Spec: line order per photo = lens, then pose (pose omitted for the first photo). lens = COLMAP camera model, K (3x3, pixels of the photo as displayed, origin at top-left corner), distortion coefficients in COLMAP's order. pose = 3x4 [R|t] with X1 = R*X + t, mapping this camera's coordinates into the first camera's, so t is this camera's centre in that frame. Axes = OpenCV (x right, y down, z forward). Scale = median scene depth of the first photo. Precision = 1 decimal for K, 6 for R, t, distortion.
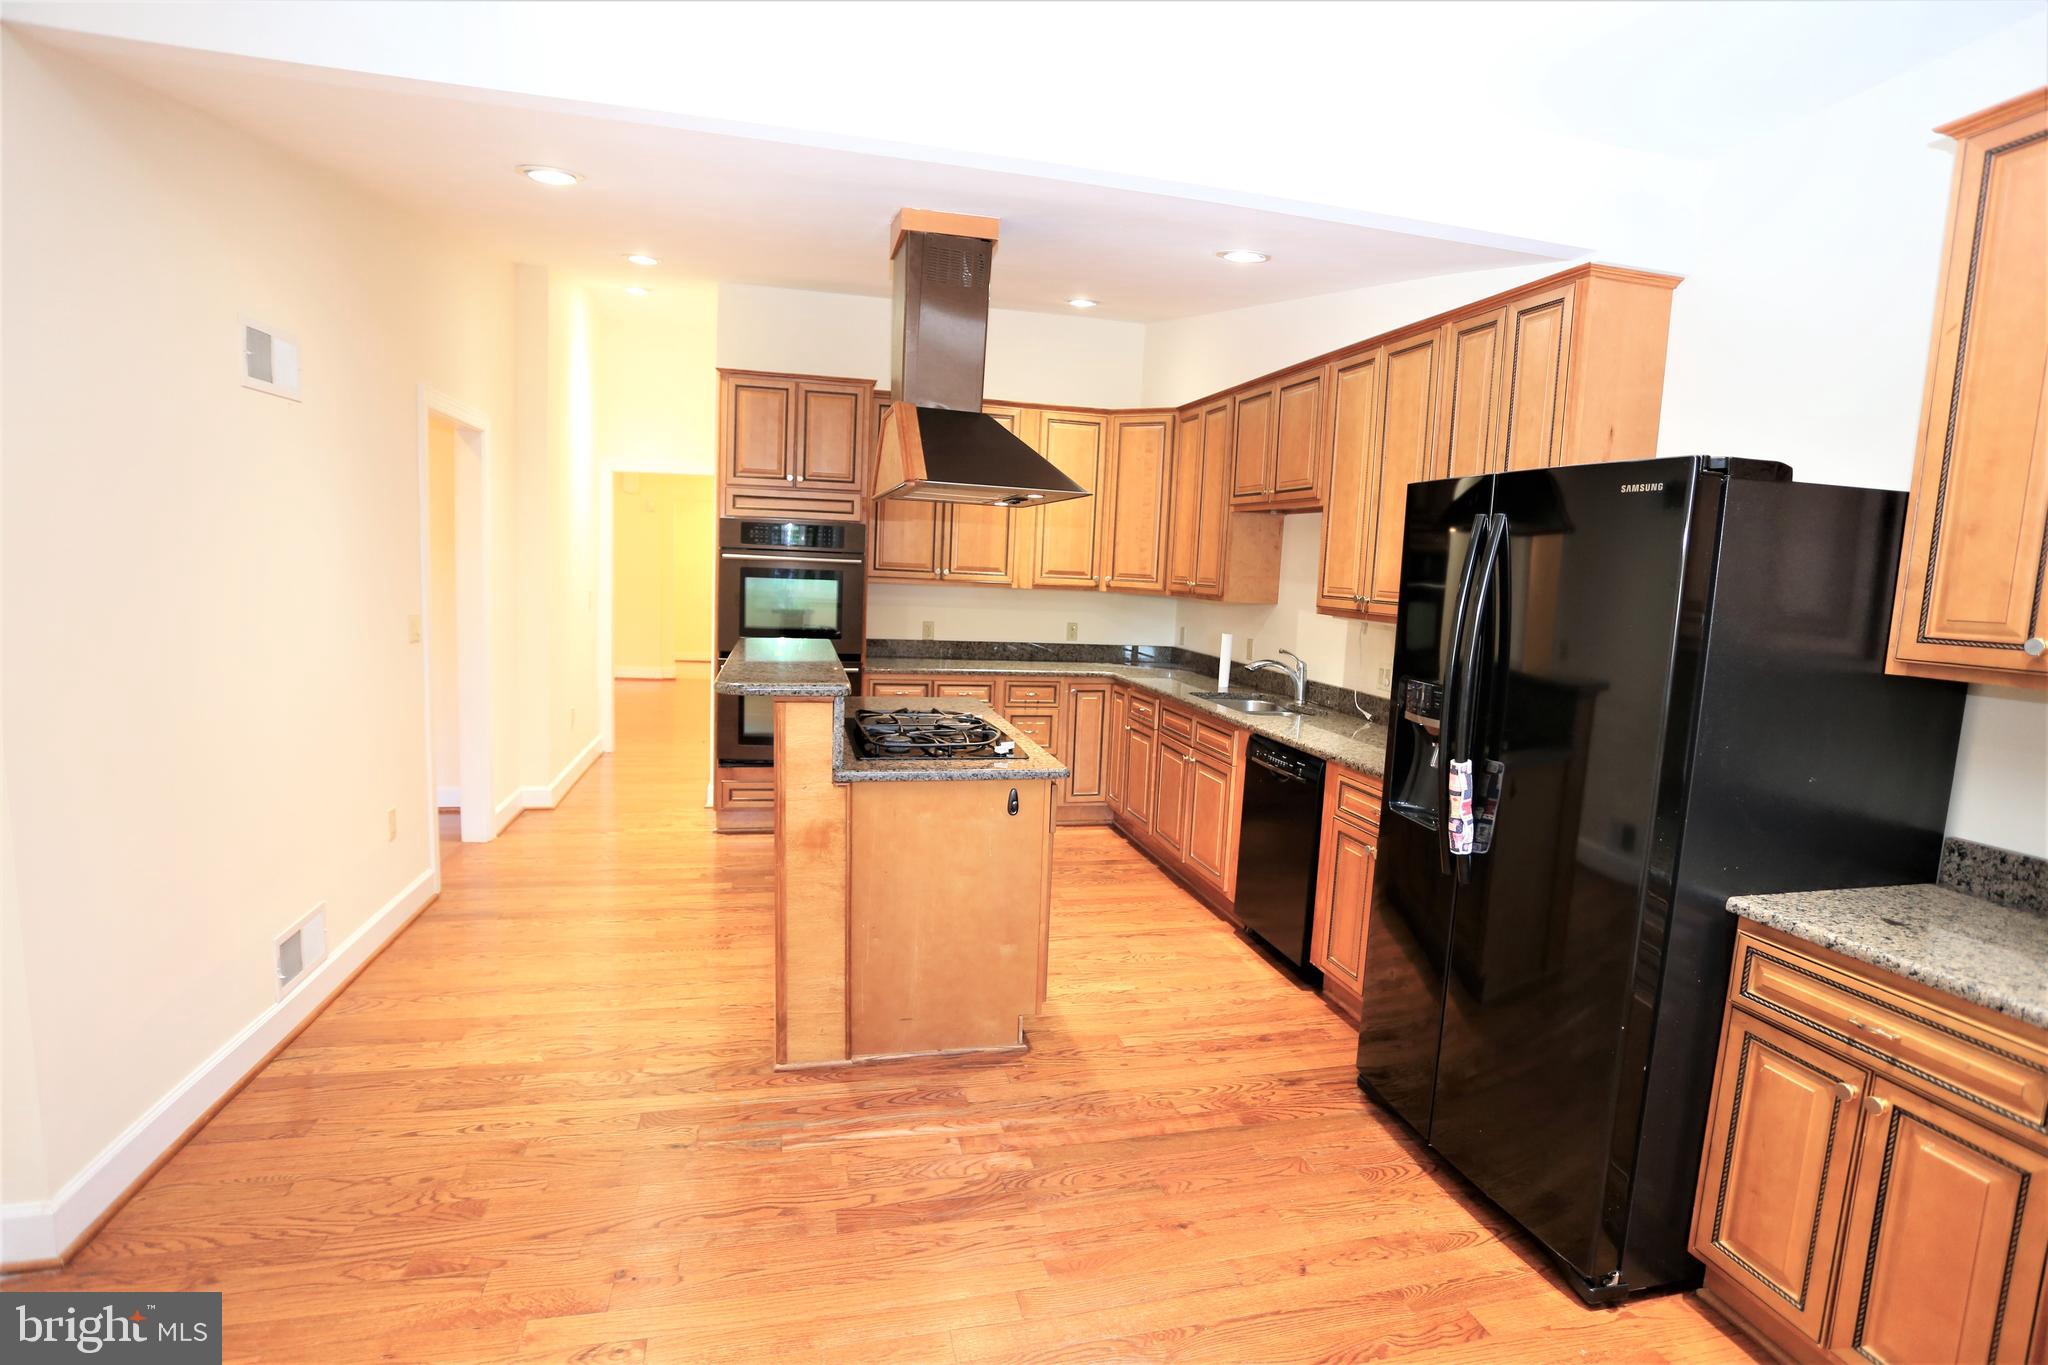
lens RADIAL K [[1005.9, 0, 1030.1], [0, 1005.9, 682.9], [0, 0, 1]] dist [-0.077945, 0.030202]
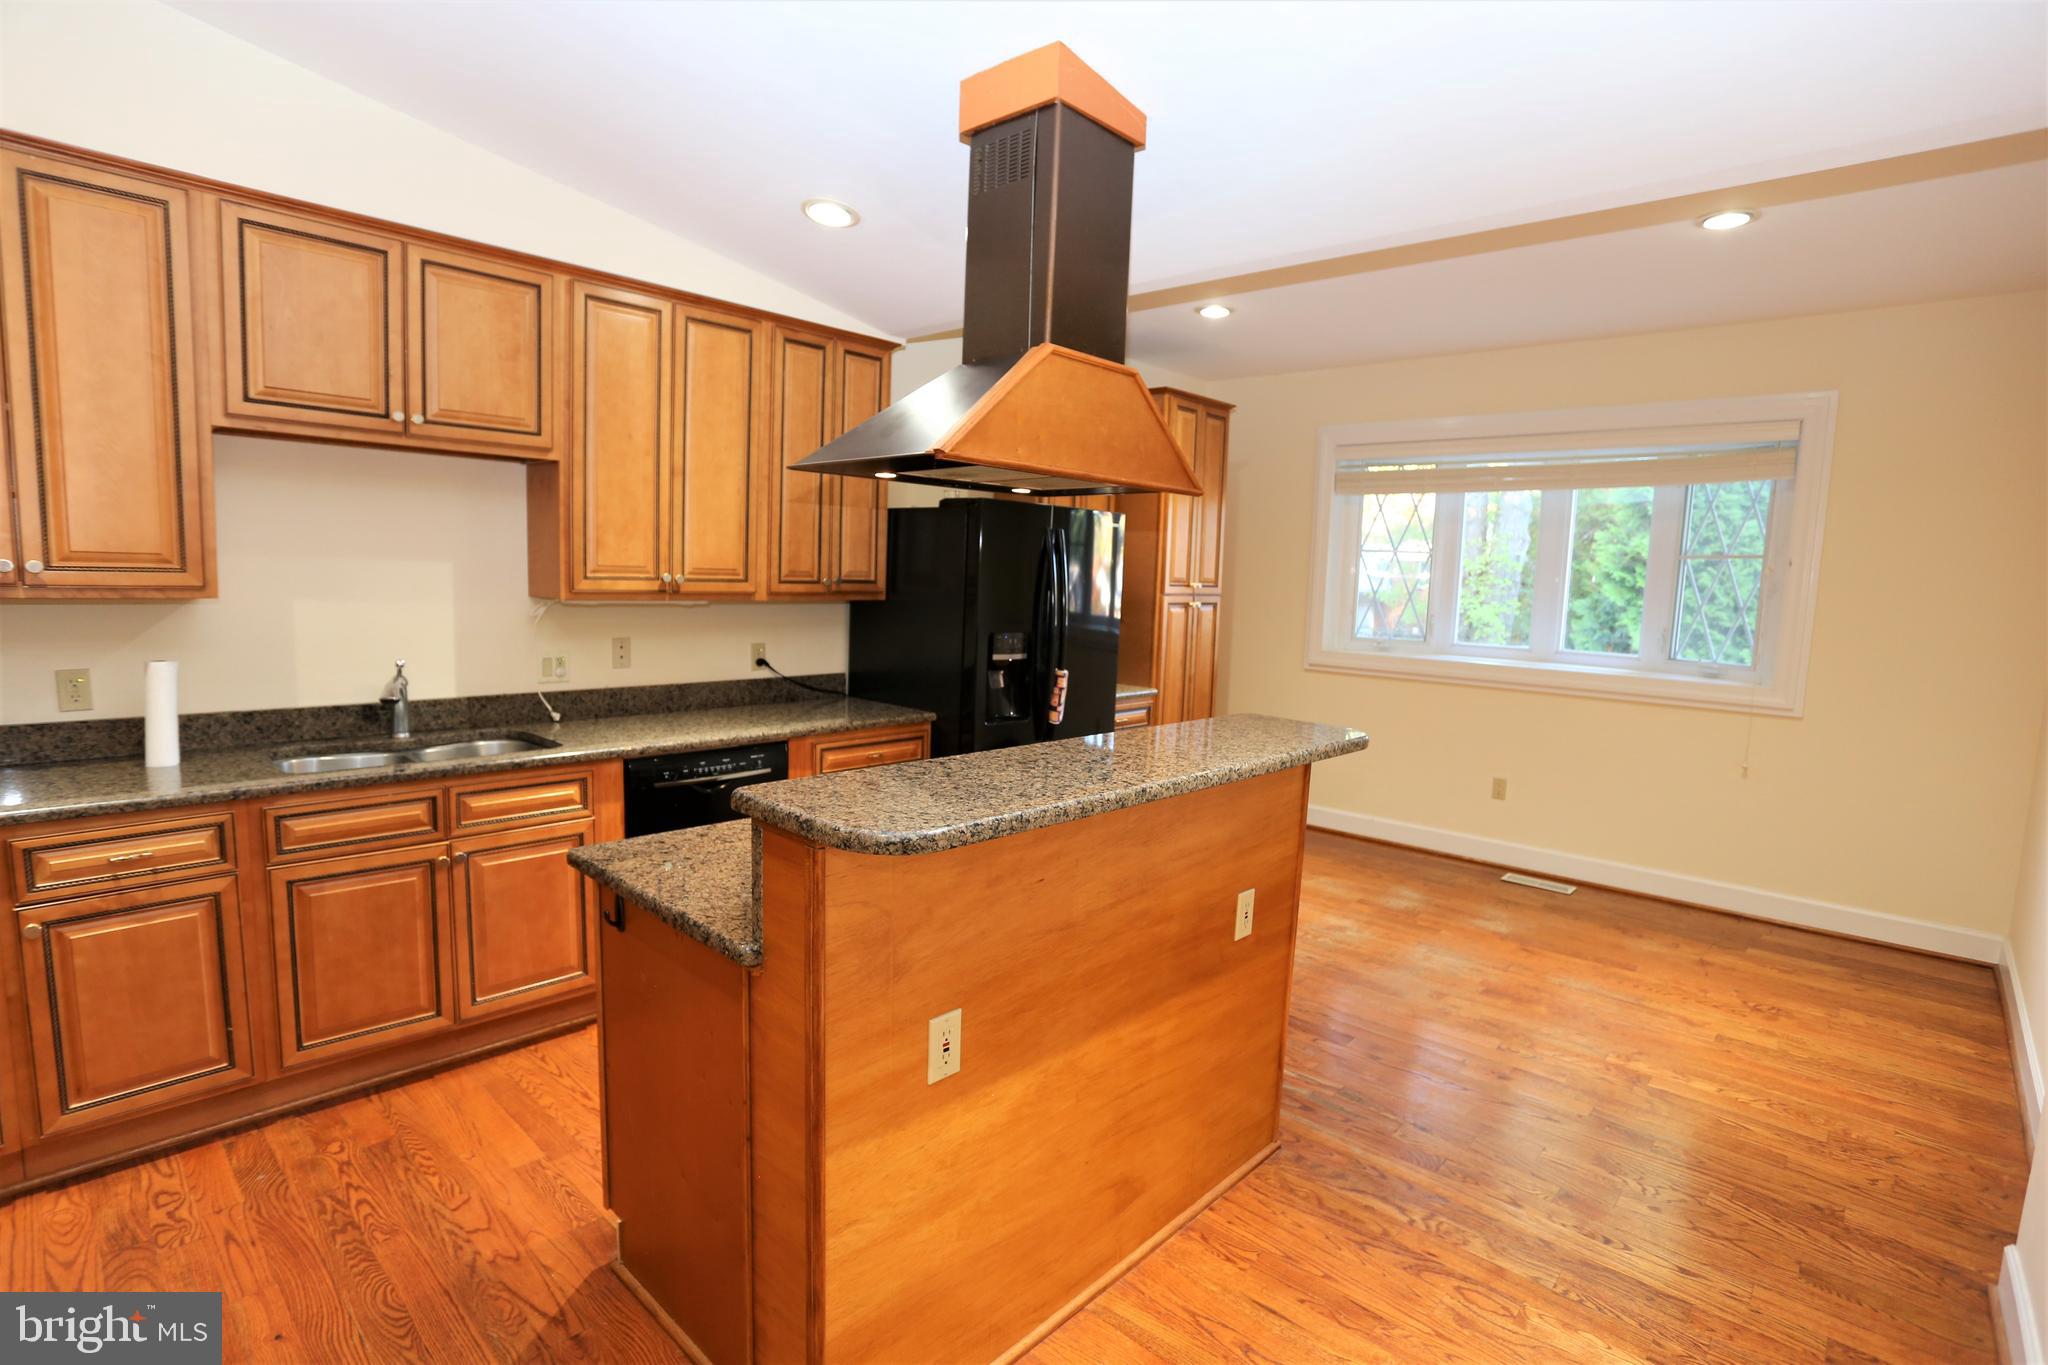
lens RADIAL K [[1005.9, 0, 1030.1], [0, 1005.9, 682.9], [0, 0, 1]] dist [-0.077945, 0.030202]
pose [[-0.550157, -0.157245, 0.820123, -0.604964], [0.039208, 0.976164, 0.213465, -0.169891], [-0.834141, 0.149594, -0.530878, 1.206185]]
